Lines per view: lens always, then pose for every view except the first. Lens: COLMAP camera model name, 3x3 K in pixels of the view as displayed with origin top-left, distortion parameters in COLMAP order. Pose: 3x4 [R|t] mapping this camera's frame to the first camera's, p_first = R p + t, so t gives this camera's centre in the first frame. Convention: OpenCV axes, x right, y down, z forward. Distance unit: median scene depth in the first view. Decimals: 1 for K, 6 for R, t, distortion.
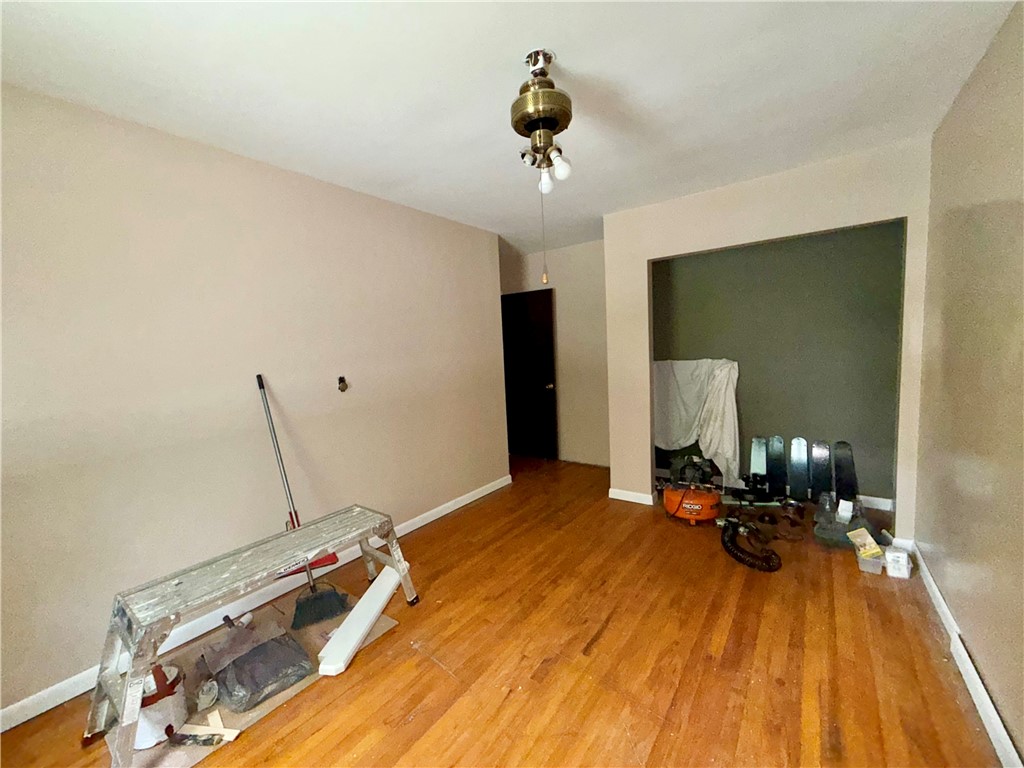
lens RADIAL K [[407.7, 0, 509.7], [0, 407.7, 385.0], [0, 0, 1]] dist [-0.000796, -0.000092]
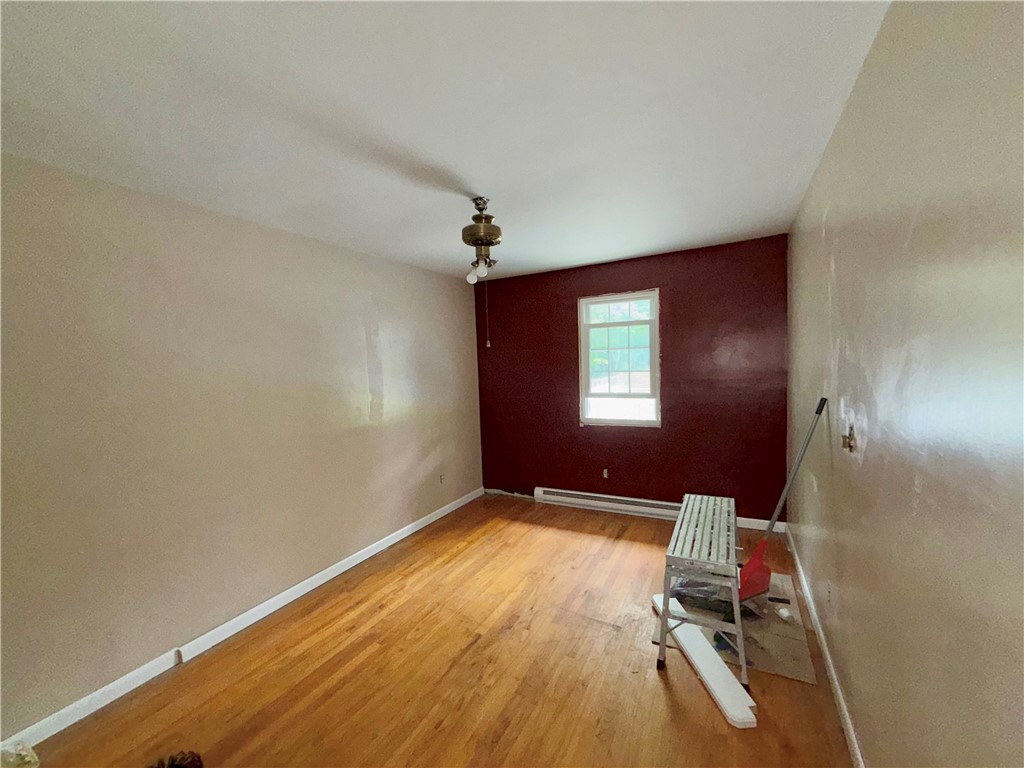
lens RADIAL K [[407.7, 0, 509.7], [0, 407.7, 385.0], [0, 0, 1]] dist [-0.000796, -0.000092]
pose [[-0.987218, 0.088882, -0.132293, 0.173388], [0.068859, 0.986451, 0.148905, -0.257066], [0.143735, 0.137892, -0.979962, 1.953677]]
